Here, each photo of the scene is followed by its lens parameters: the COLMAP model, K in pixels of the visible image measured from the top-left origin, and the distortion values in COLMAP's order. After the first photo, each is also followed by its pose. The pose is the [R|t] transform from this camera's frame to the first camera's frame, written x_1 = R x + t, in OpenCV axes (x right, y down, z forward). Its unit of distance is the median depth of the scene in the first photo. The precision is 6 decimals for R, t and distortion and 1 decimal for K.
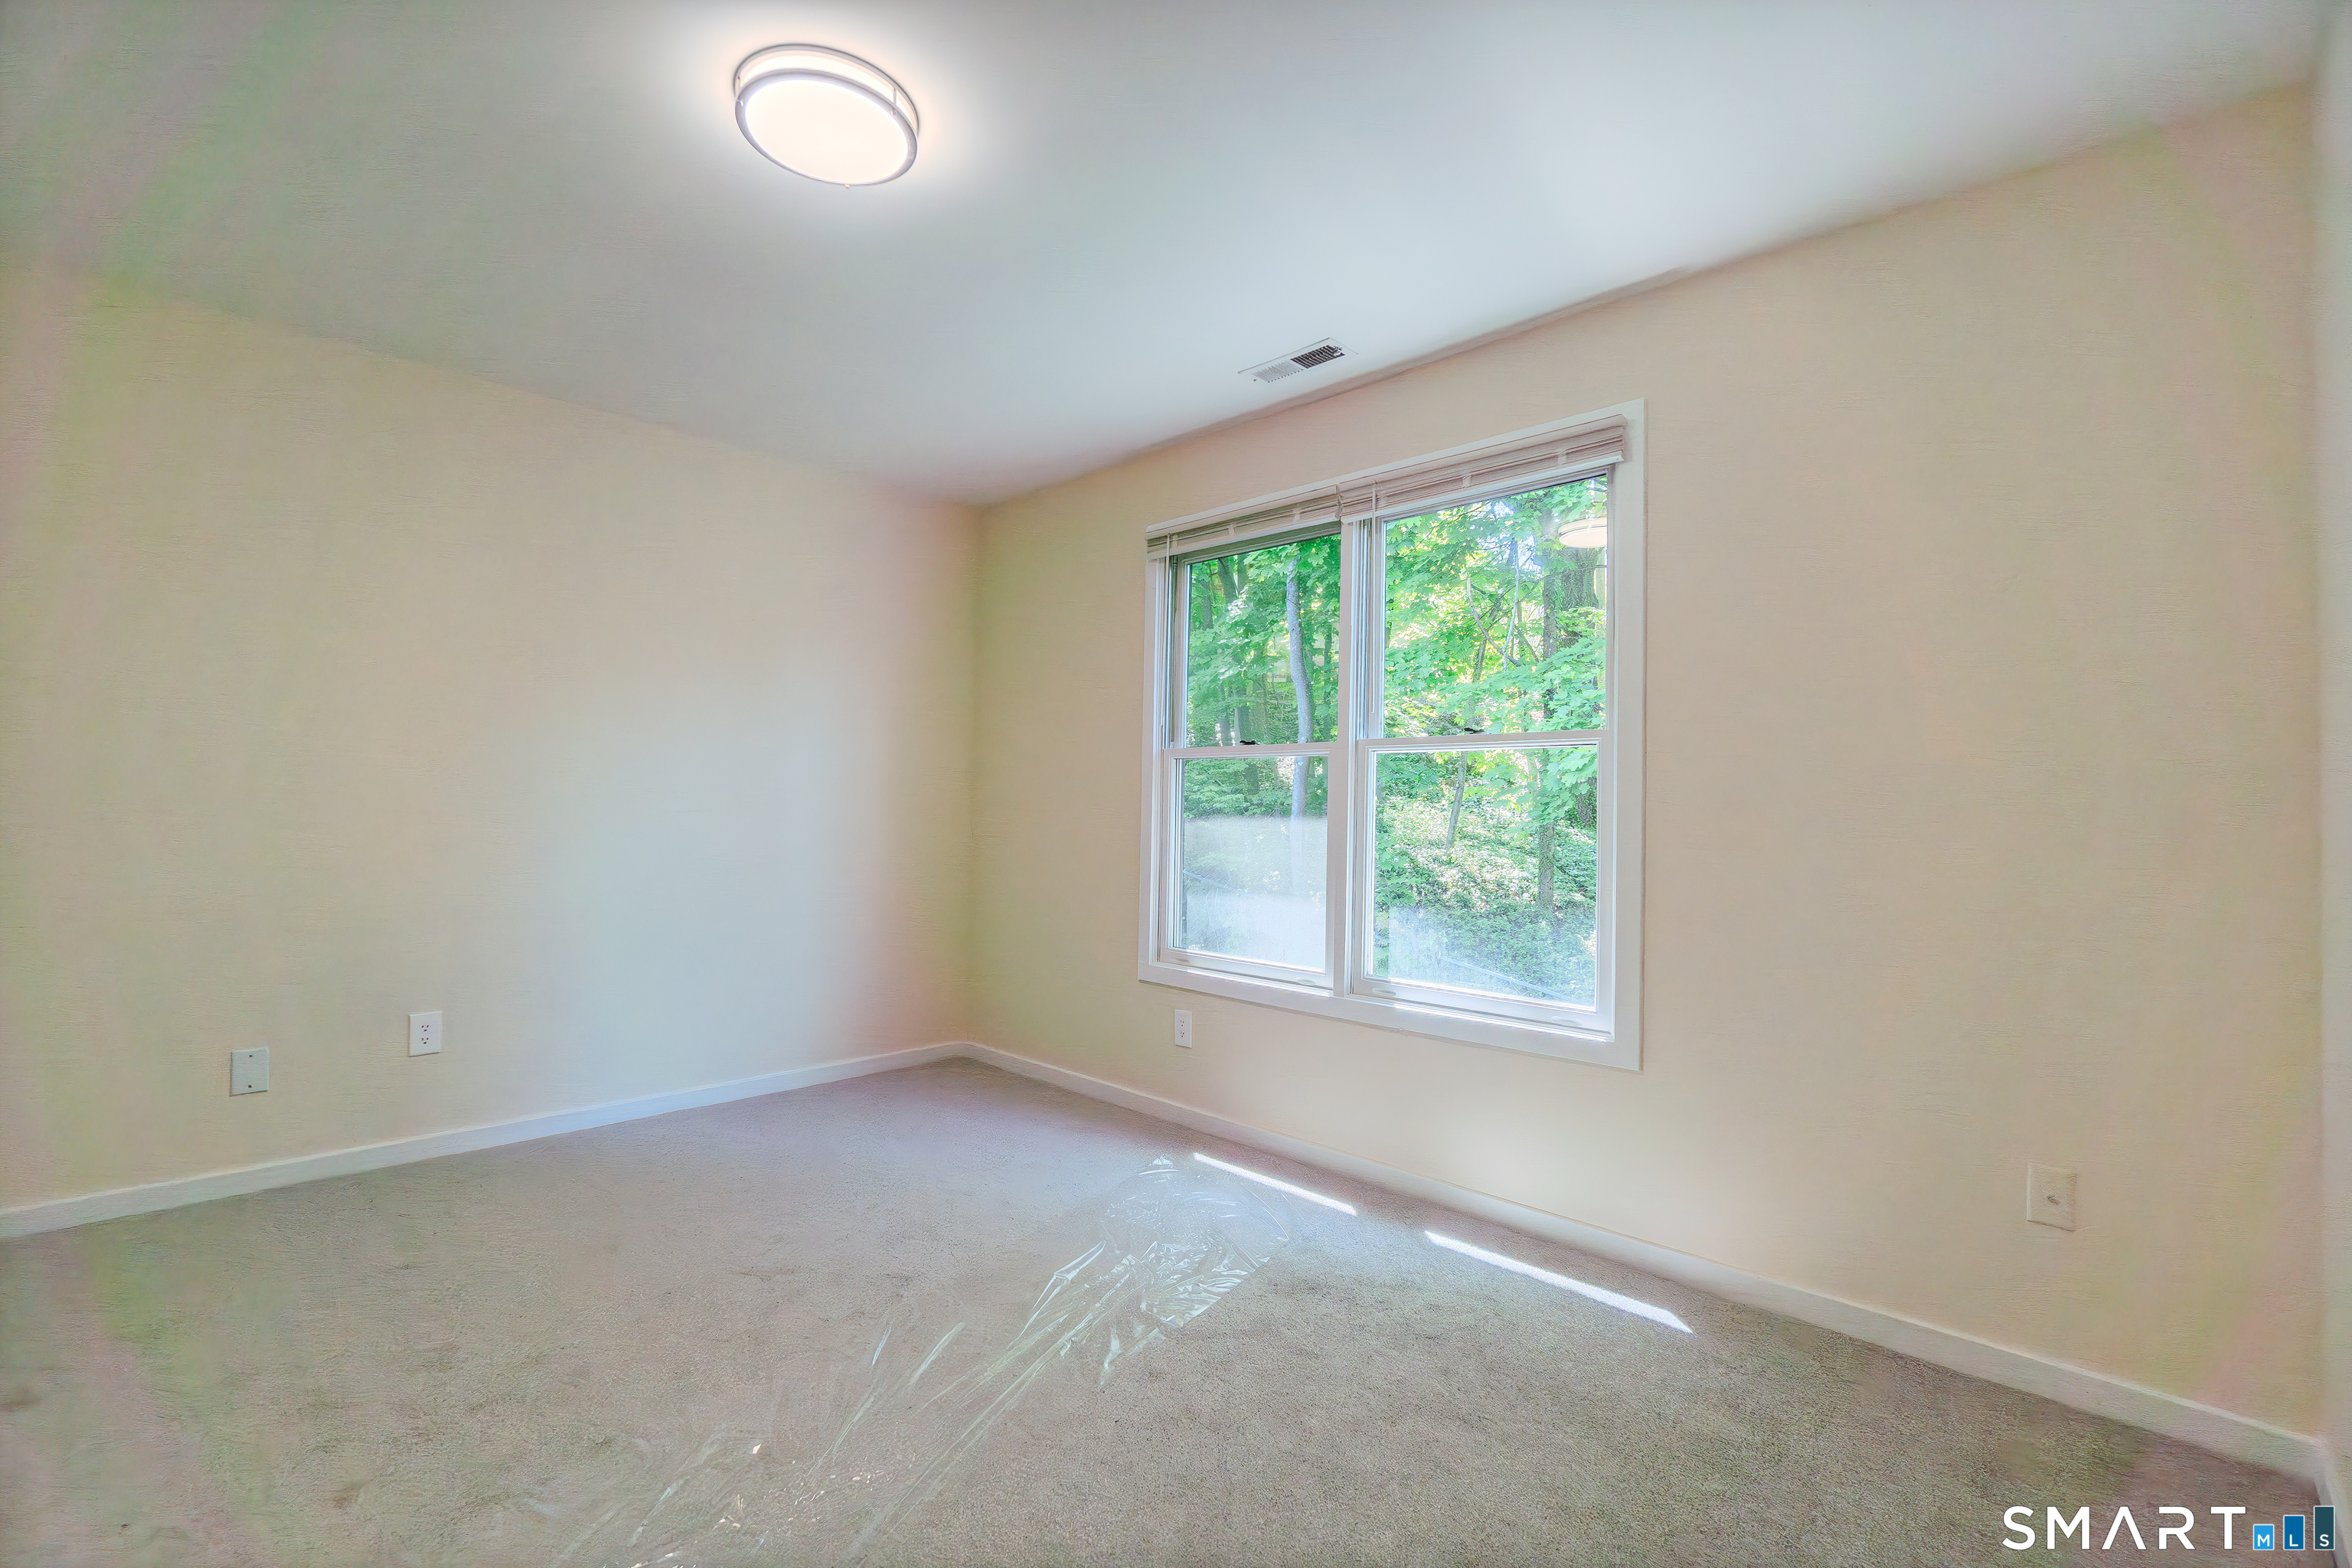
lens RADIAL K [[1006.2, 0, 1171.3], [0, 1006.2, 789.5], [0, 0, 1]] dist [-0.004620, 0.000061]
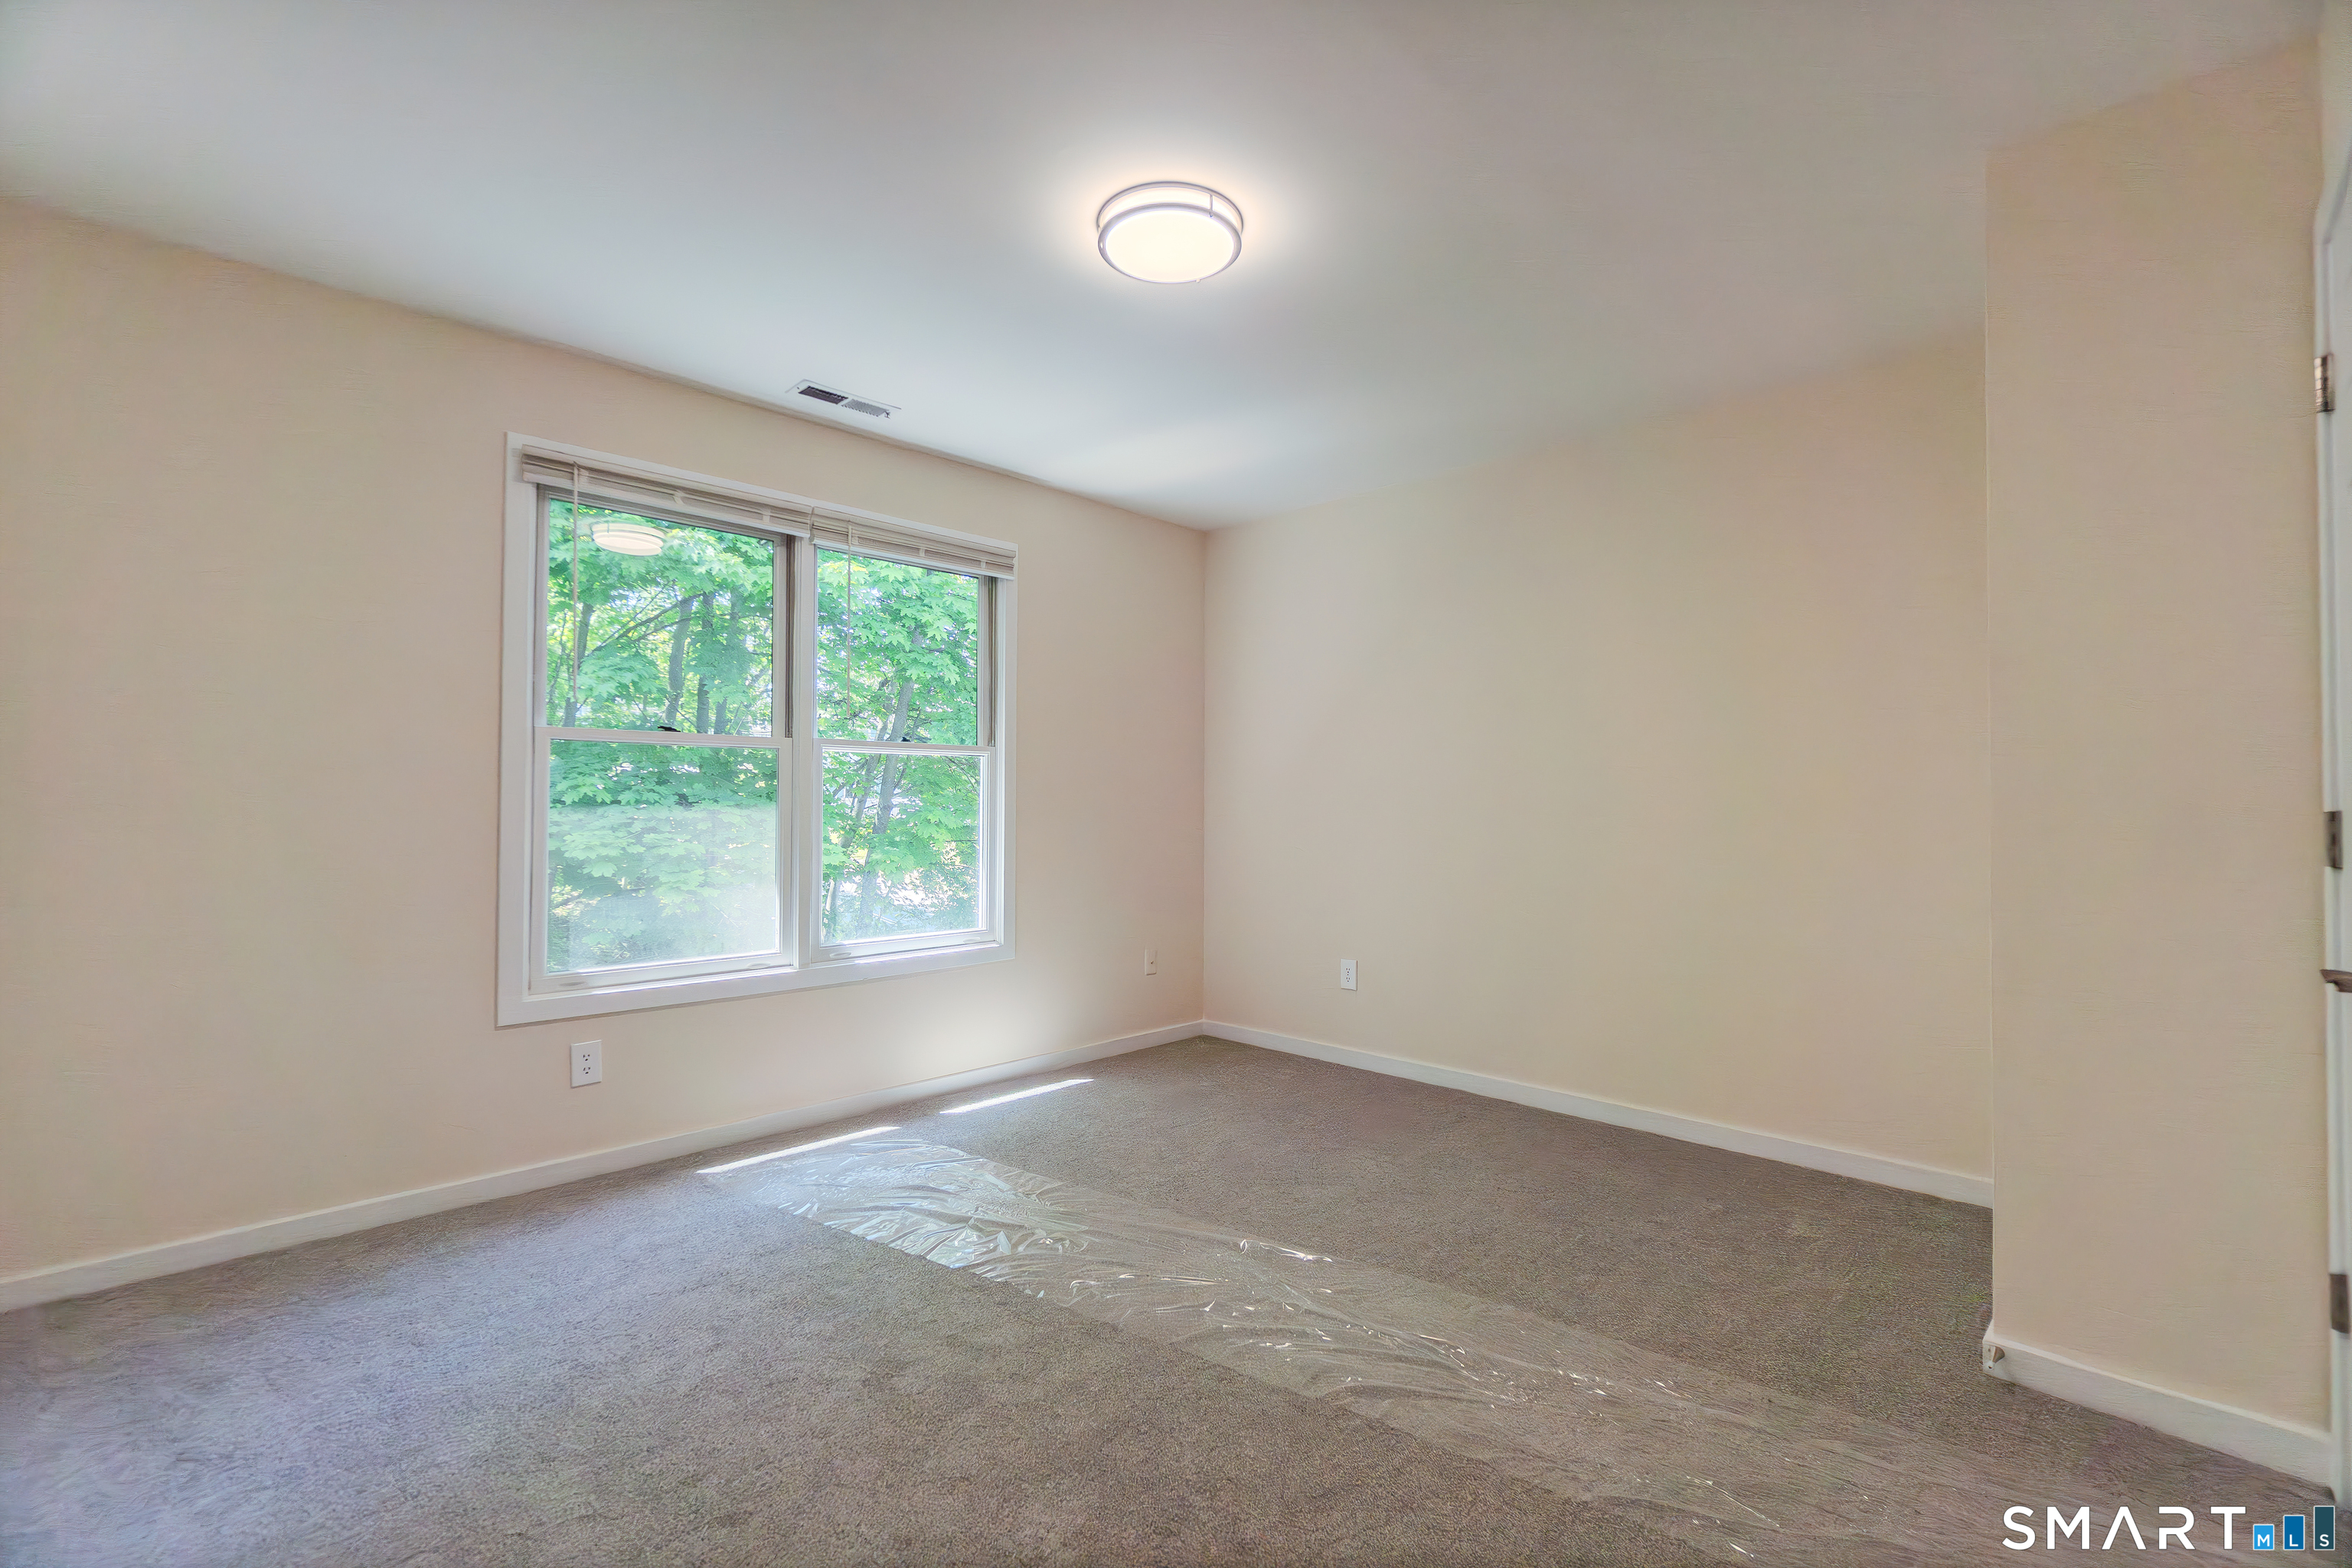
lens RADIAL K [[1006.2, 0, 1171.3], [0, 1006.2, 789.5], [0, 0, 1]] dist [-0.004620, 0.000061]
pose [[0.028899, -0.003962, 0.999574, -0.901511], [-0.024369, 0.999692, 0.004667, -0.007187], [-0.999285, -0.024494, 0.028793, 0.549116]]
